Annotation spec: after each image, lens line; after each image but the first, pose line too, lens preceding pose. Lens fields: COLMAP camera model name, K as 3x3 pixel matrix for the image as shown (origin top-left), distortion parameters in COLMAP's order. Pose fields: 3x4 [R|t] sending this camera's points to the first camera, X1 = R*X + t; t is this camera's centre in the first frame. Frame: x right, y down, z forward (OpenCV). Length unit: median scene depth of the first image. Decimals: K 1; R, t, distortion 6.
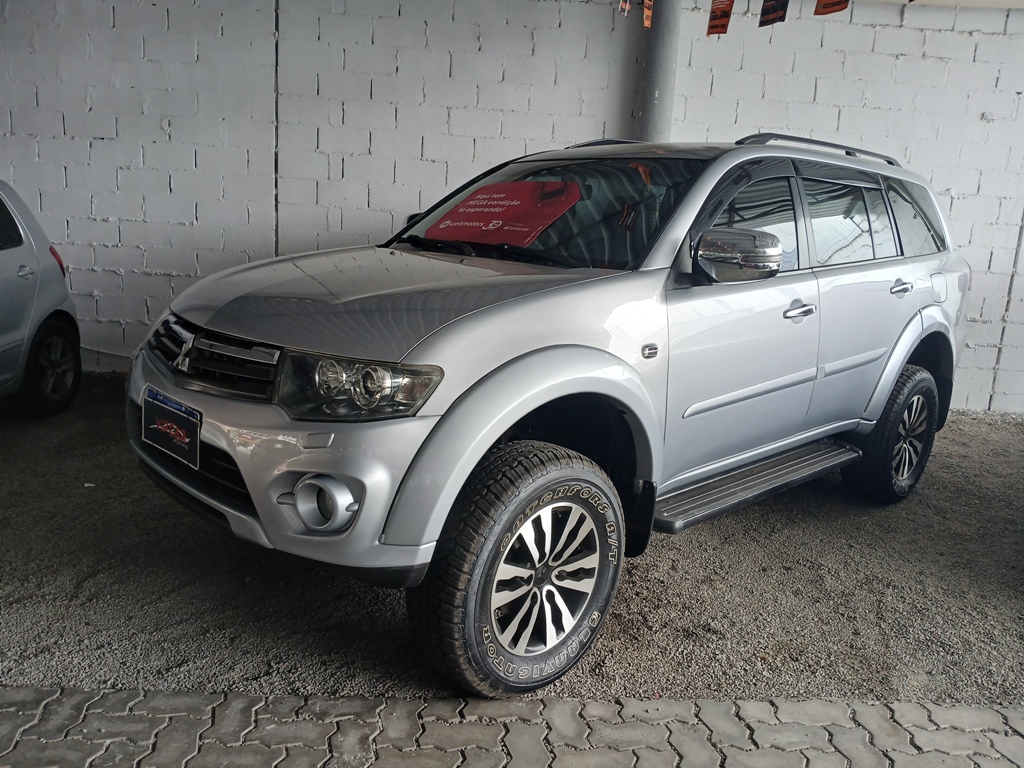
lens RADIAL K [[784.0, 0, 511.9], [0, 784.0, 384.2], [0, 0, 1]] dist [-0.023670, -0.002756]
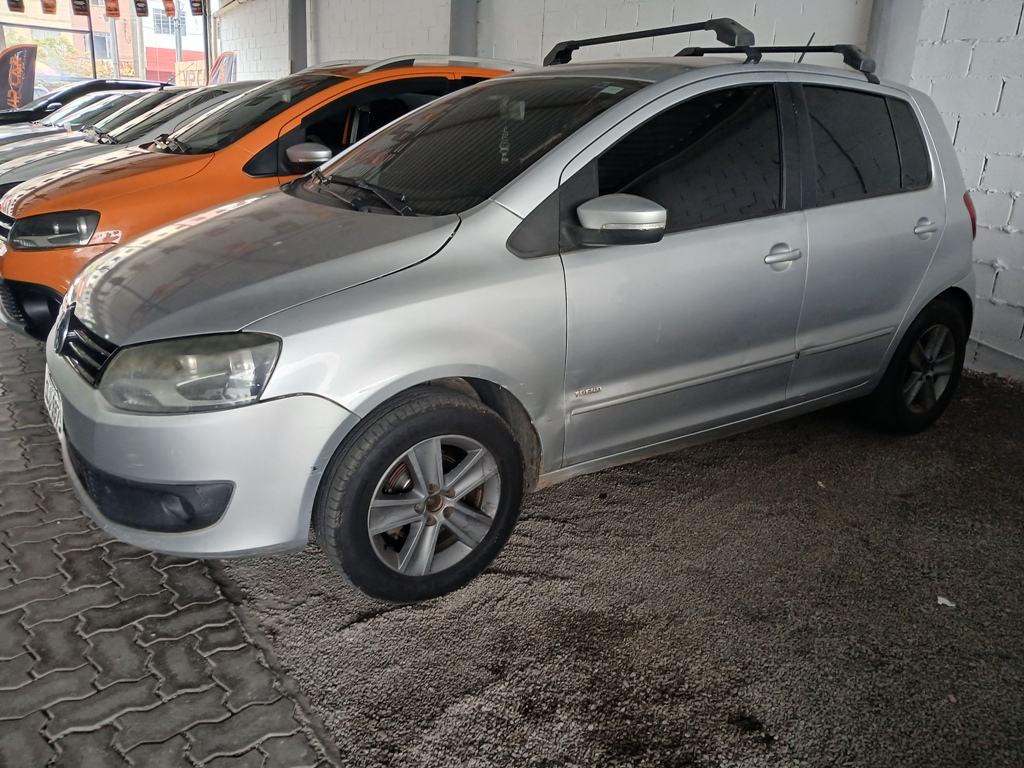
lens RADIAL K [[784.0, 0, 511.8], [0, 784.0, 384.0], [0, 0, 1]] dist [-0.023670, -0.002756]
pose [[0.540244, 0.237244, -0.807373, -0.221564], [-0.188651, 0.969161, 0.158552, -0.047953], [0.820090, 0.066655, 0.568339, 0.299470]]
